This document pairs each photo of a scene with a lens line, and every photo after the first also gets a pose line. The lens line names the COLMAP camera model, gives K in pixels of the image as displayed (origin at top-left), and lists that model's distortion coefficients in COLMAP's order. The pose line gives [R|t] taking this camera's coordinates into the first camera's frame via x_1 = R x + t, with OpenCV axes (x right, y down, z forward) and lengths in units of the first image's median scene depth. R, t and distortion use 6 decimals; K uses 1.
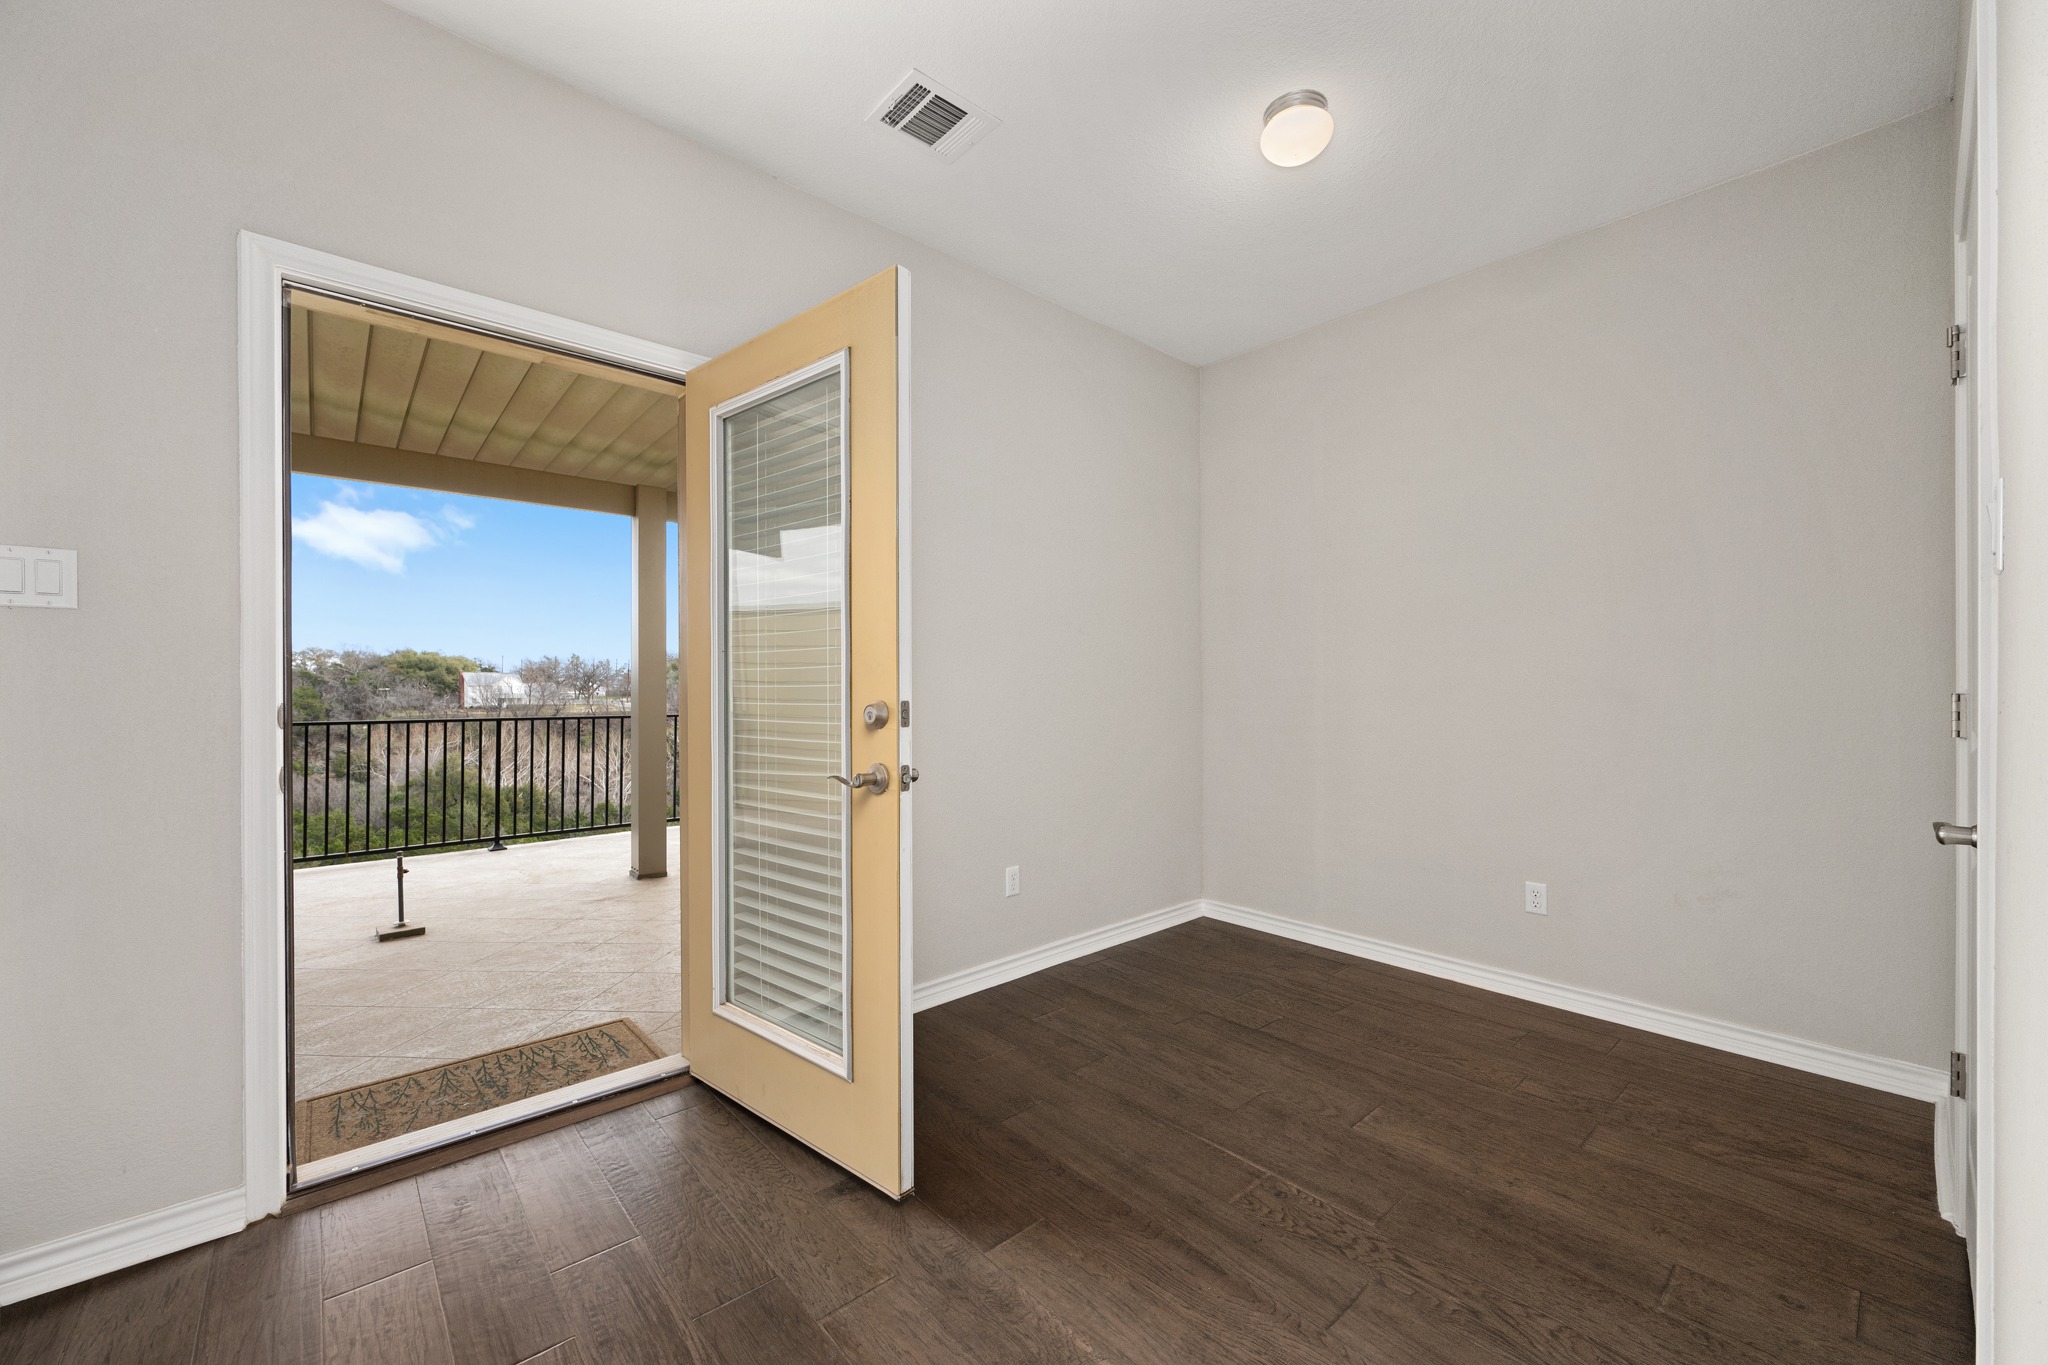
lens RADIAL K [[800.9, 0, 1025.3], [0, 800.9, 682.2], [0, 0, 1]] dist [-0.002056, 0.000852]
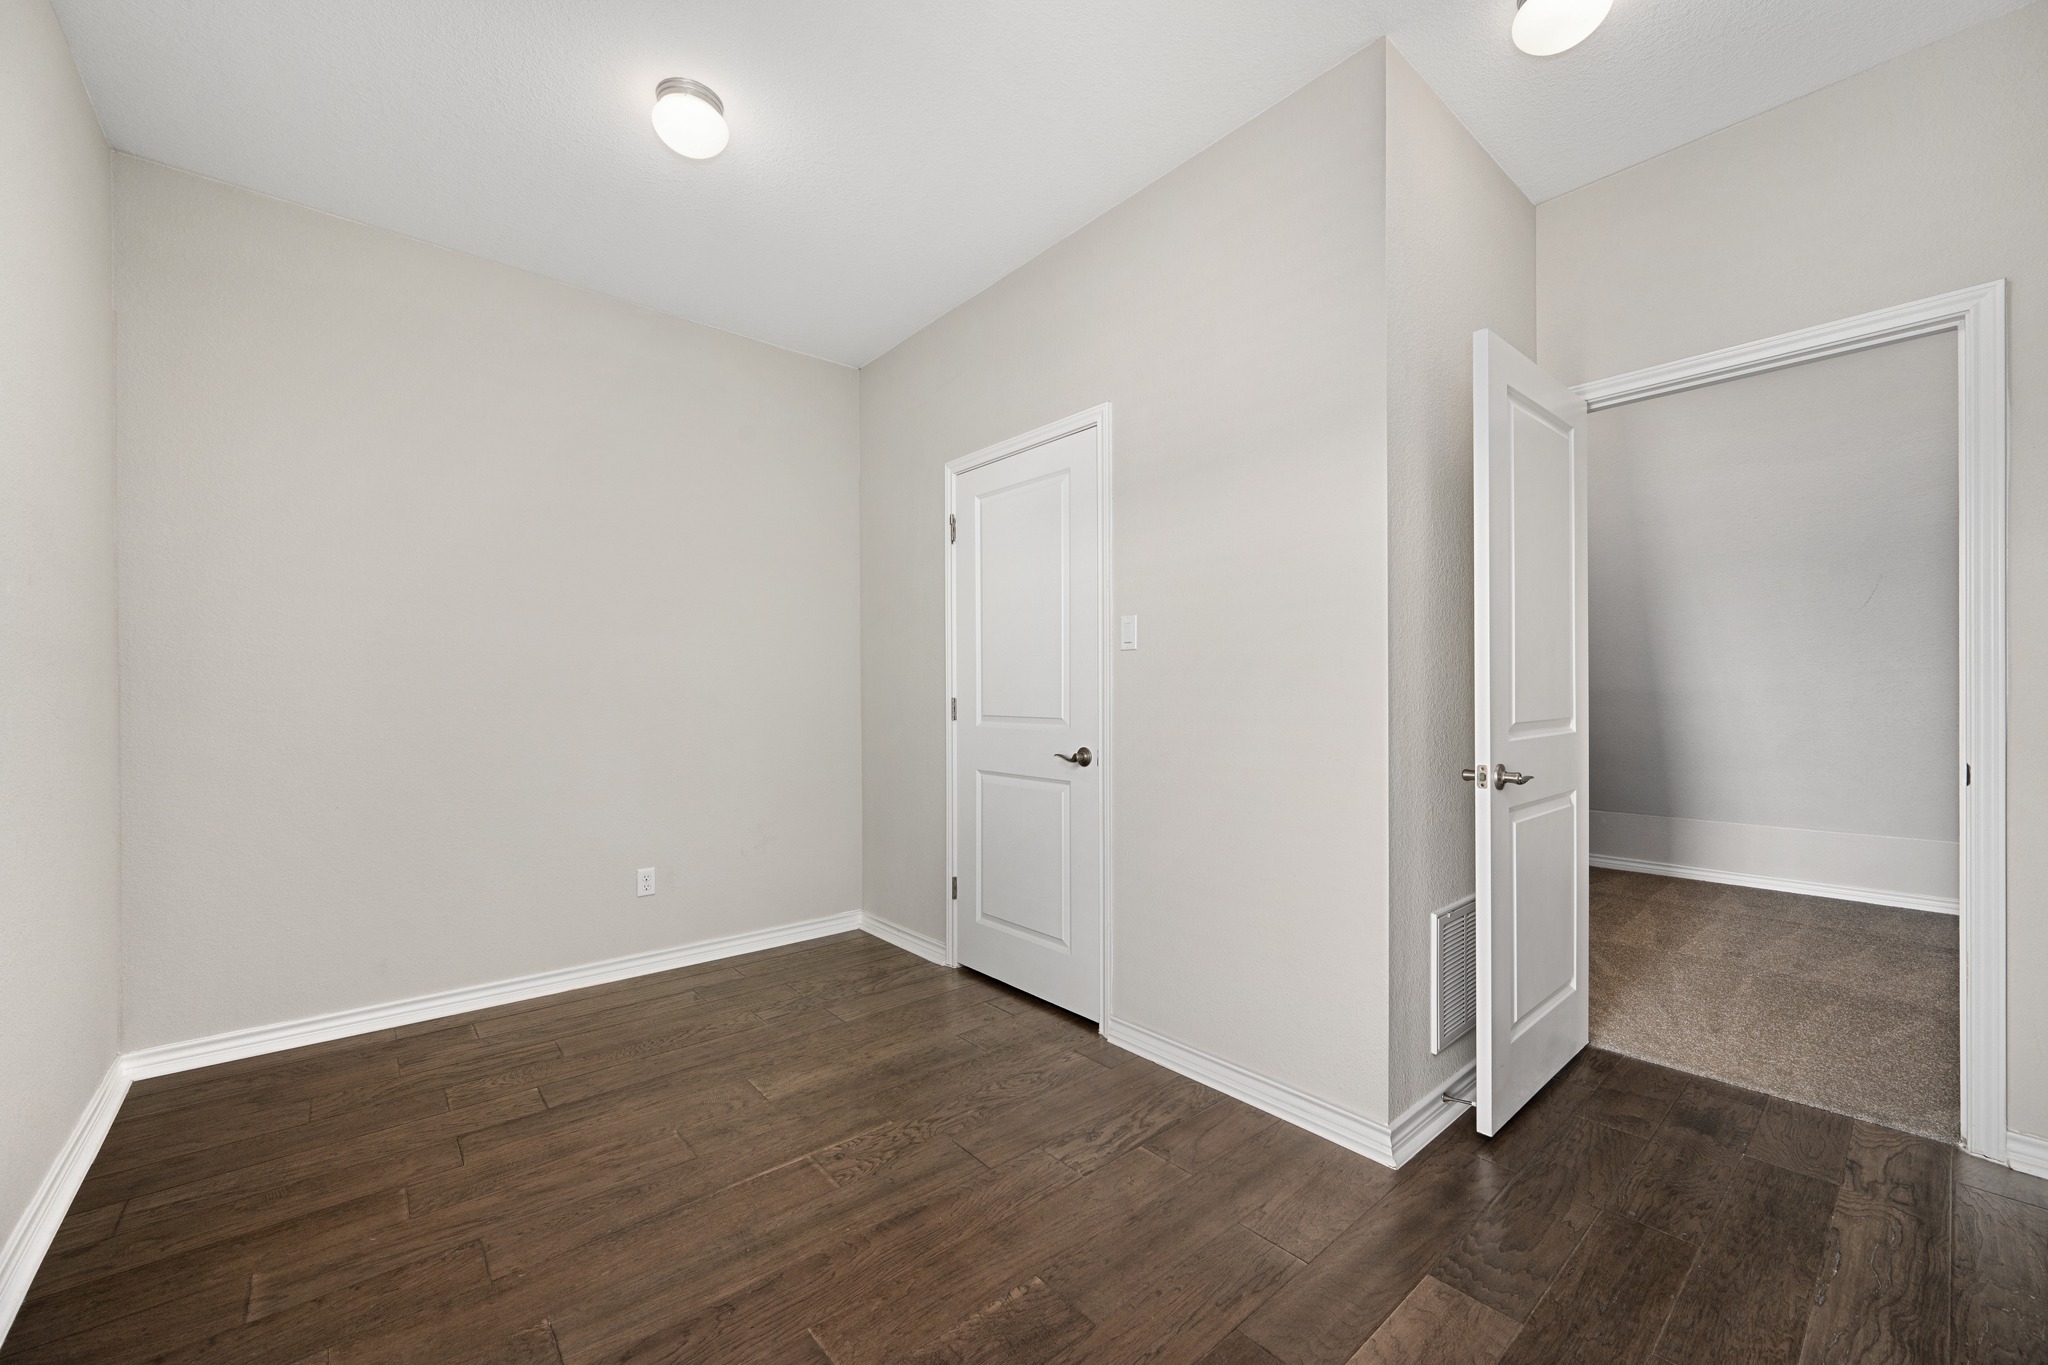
lens RADIAL K [[800.9, 0, 1023.3], [0, 800.9, 691.3], [0, 0, 1]] dist [-0.002056, 0.000852]
pose [[0.024892, 0.004781, 0.999679, -0.650036], [-0.005405, 0.999975, -0.004648, 0.005947], [-0.999676, -0.005287, 0.024917, 0.608765]]
